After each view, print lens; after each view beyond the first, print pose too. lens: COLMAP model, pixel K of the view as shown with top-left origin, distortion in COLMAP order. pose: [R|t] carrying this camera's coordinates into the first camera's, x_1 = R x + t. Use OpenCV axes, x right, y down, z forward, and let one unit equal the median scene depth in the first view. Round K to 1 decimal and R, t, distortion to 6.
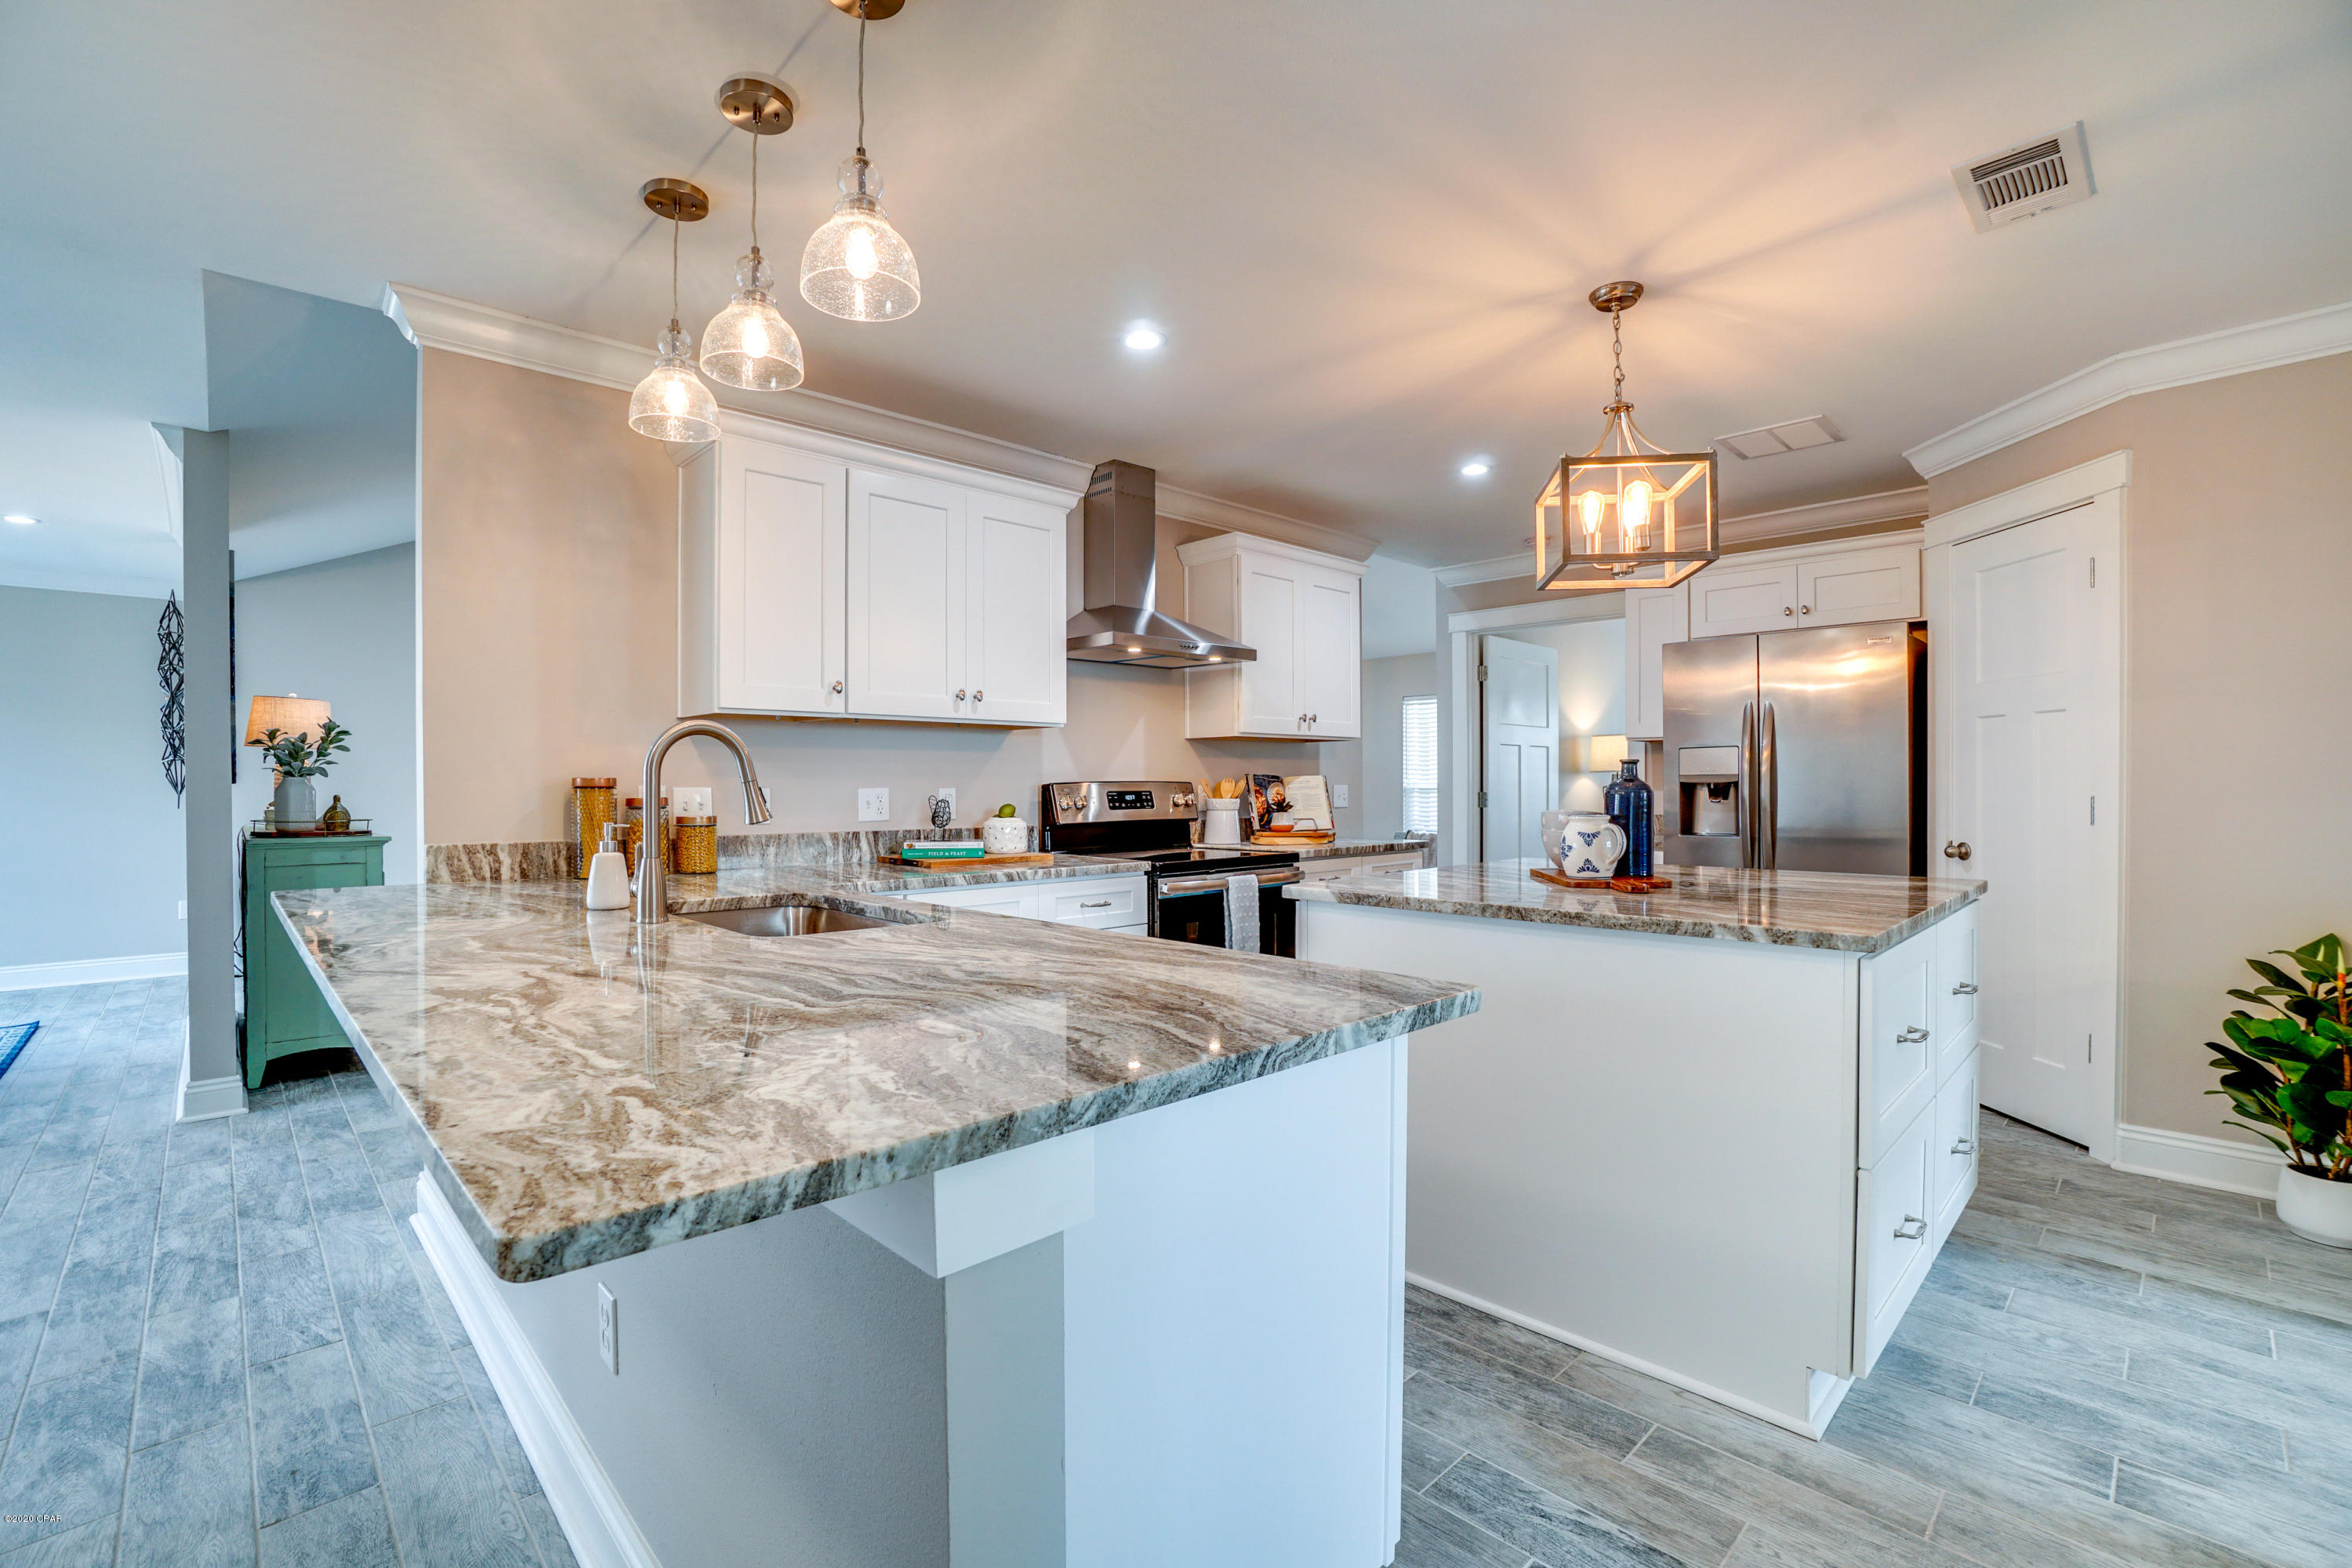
lens RADIAL K [[1066.5, 0, 1174.2], [0, 1066.5, 791.5], [0, 0, 1]] dist [-0.056051, 0.025824]
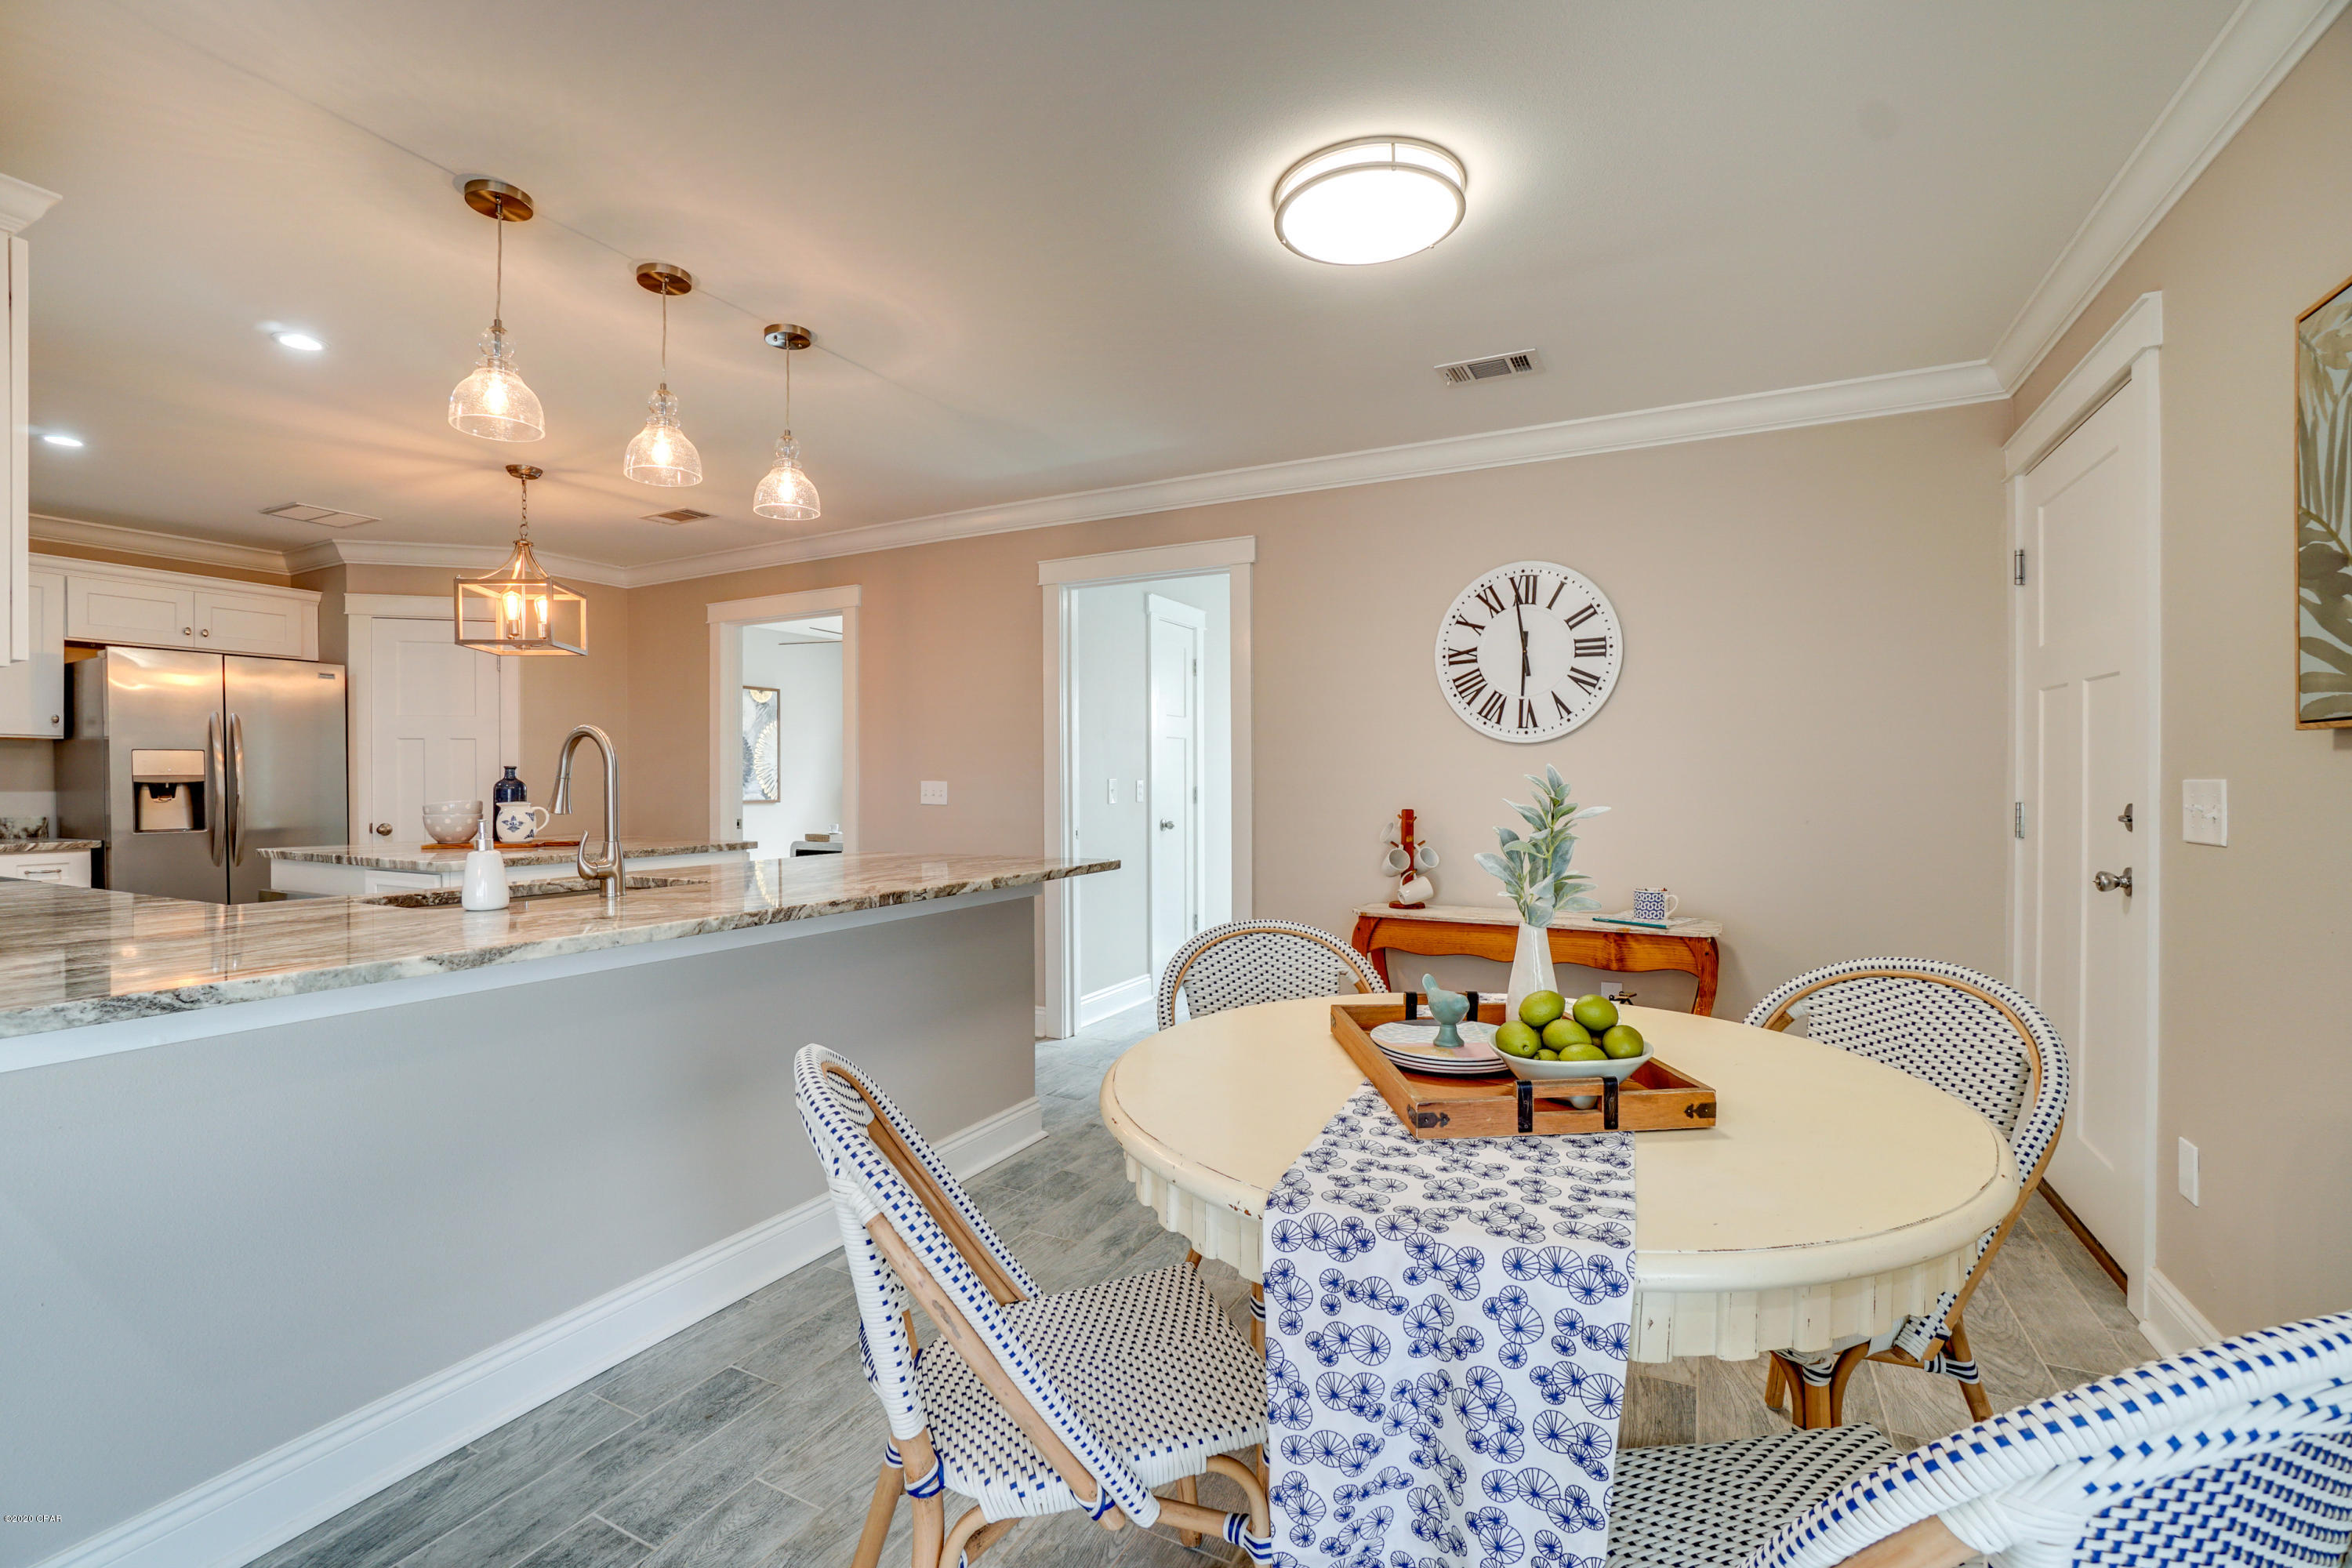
lens RADIAL K [[1045.8, 0, 1163.9], [0, 1045.8, 776.3], [0, 0, 1]] dist [-0.056460, 0.020098]
pose [[-0.316194, 0.005514, 0.948679, -0.895667], [0.013149, 0.999913, -0.001429, 0.000116], [-0.948604, 0.012023, -0.316239, 0.392009]]
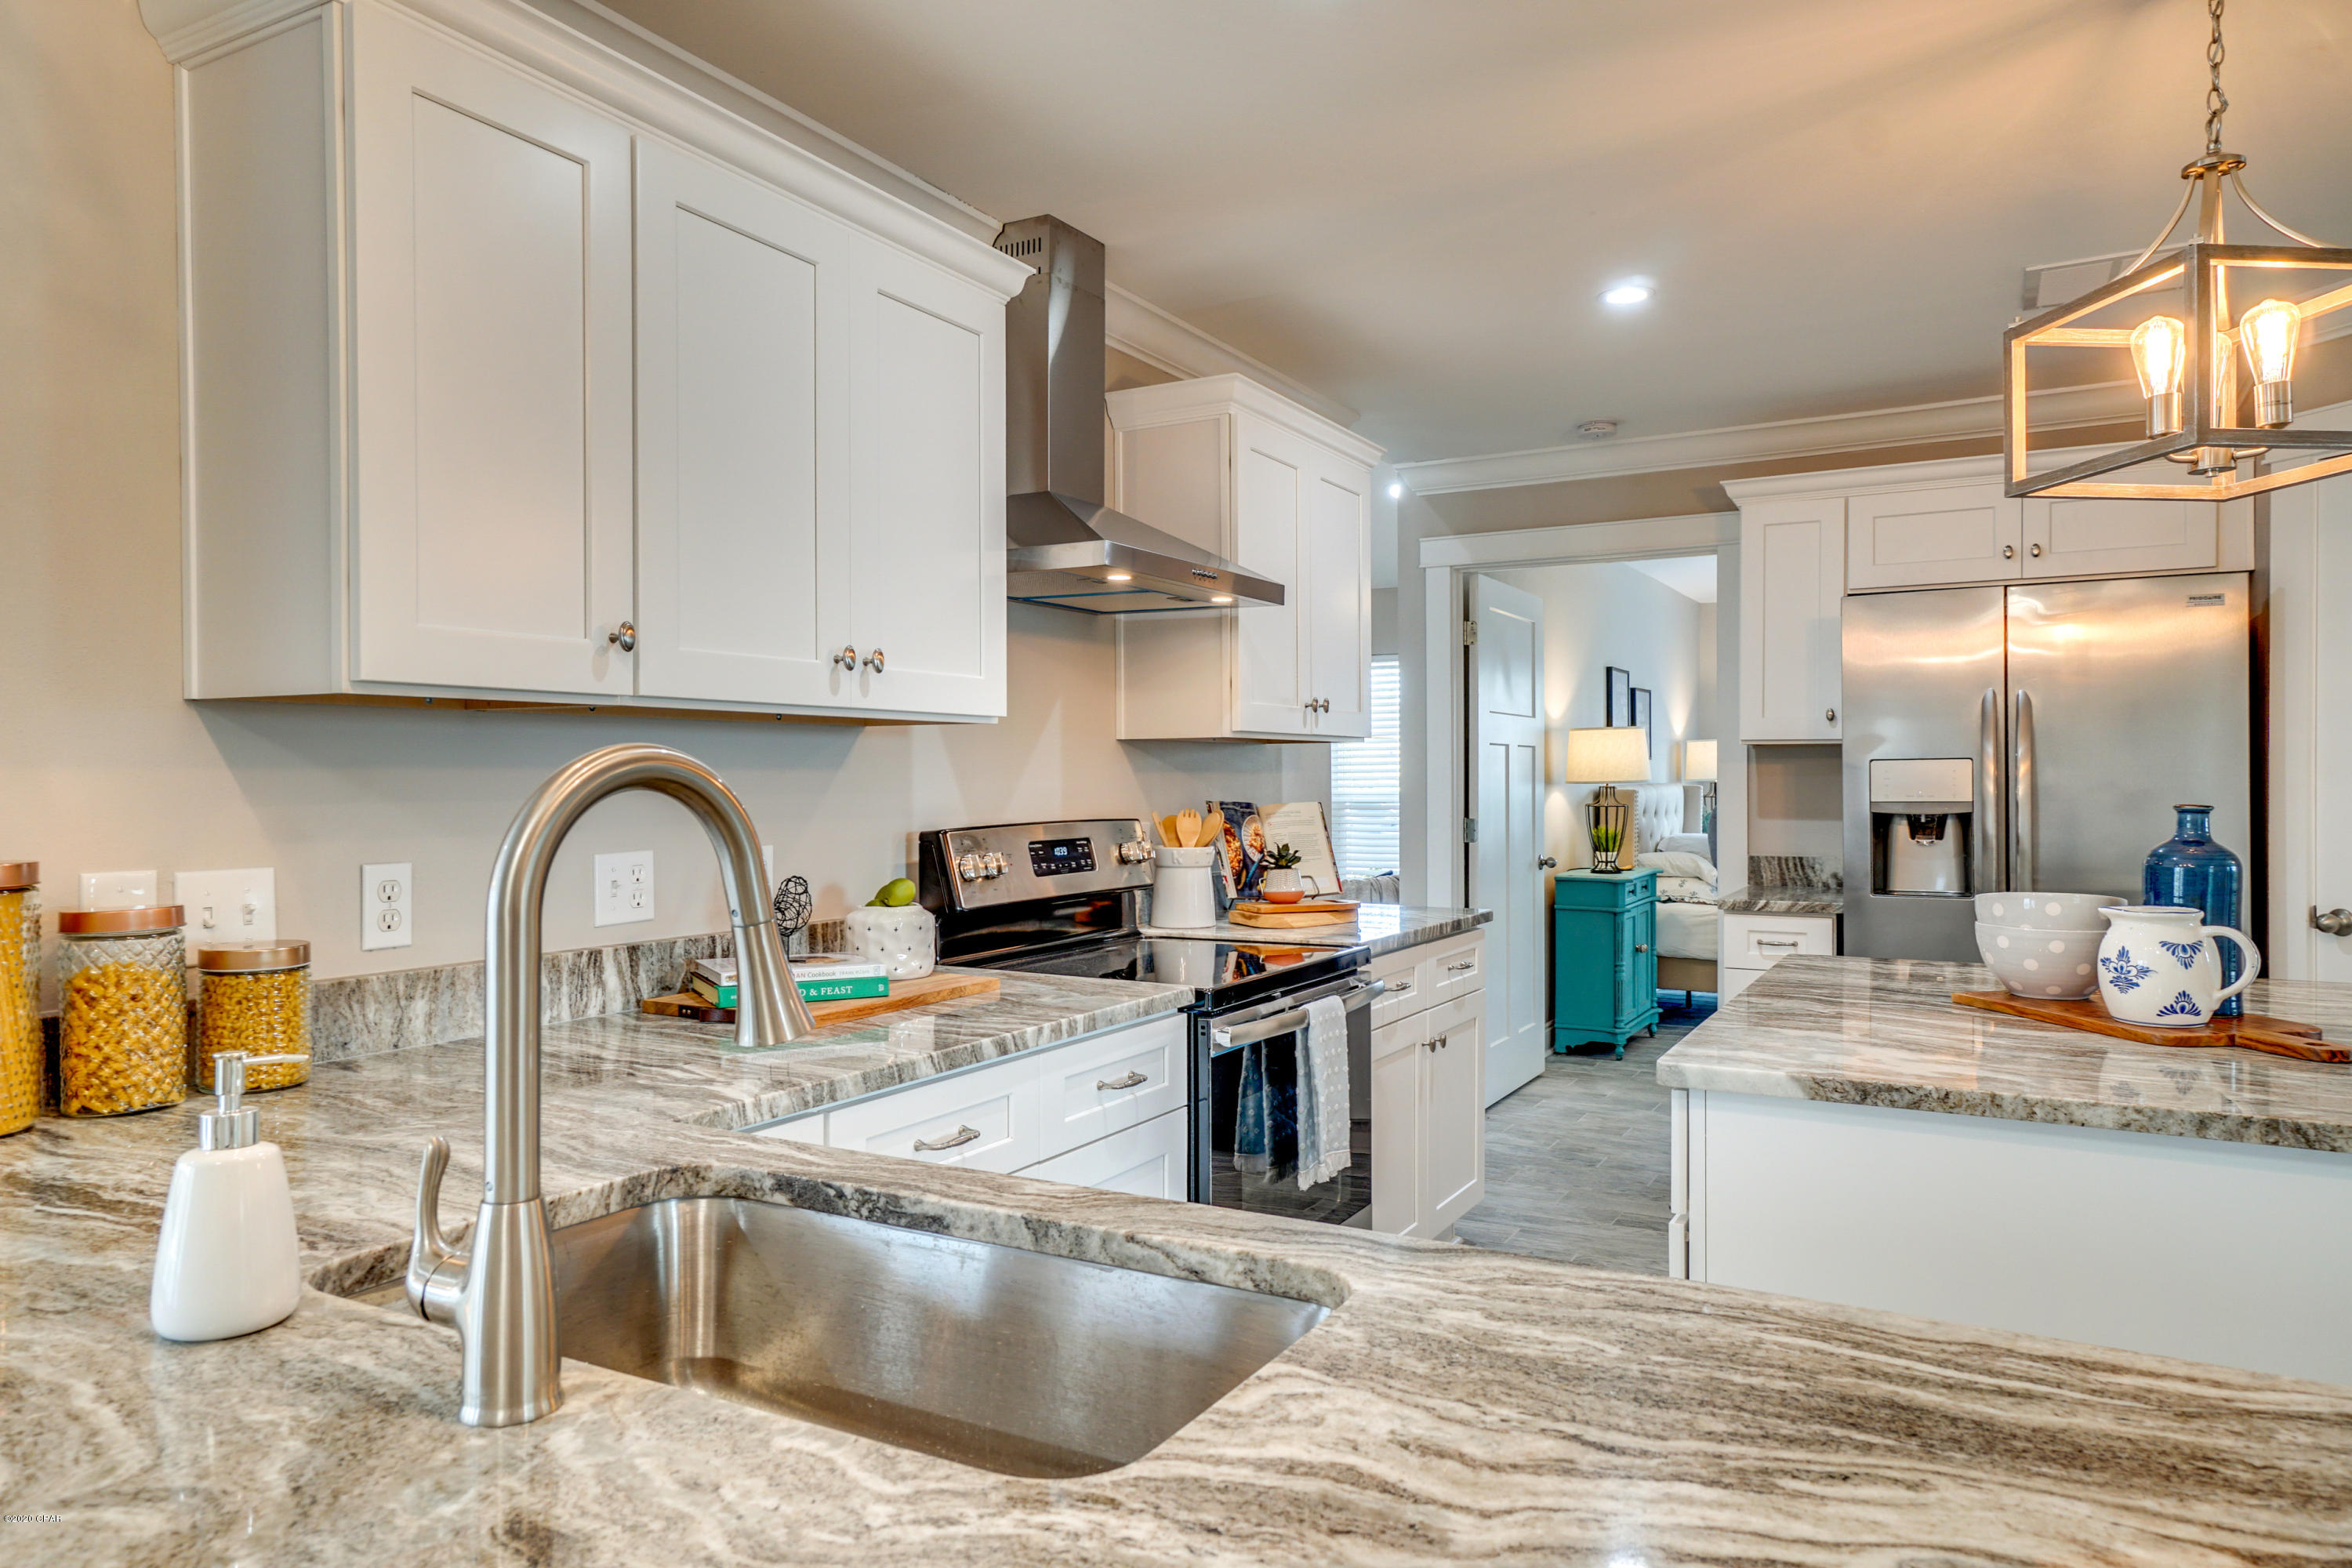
lens RADIAL K [[1536.9, 0, 1179.3], [0, 1536.9, 770.9], [0, 0, 1]] dist [0.002435, 0.053165]
pose [[0.957215, 0.001395, 0.289374, -0.220251], [0.002049, 0.999931, -0.011600, -0.027403], [-0.289370, 0.011697, 0.957146, 0.253881]]
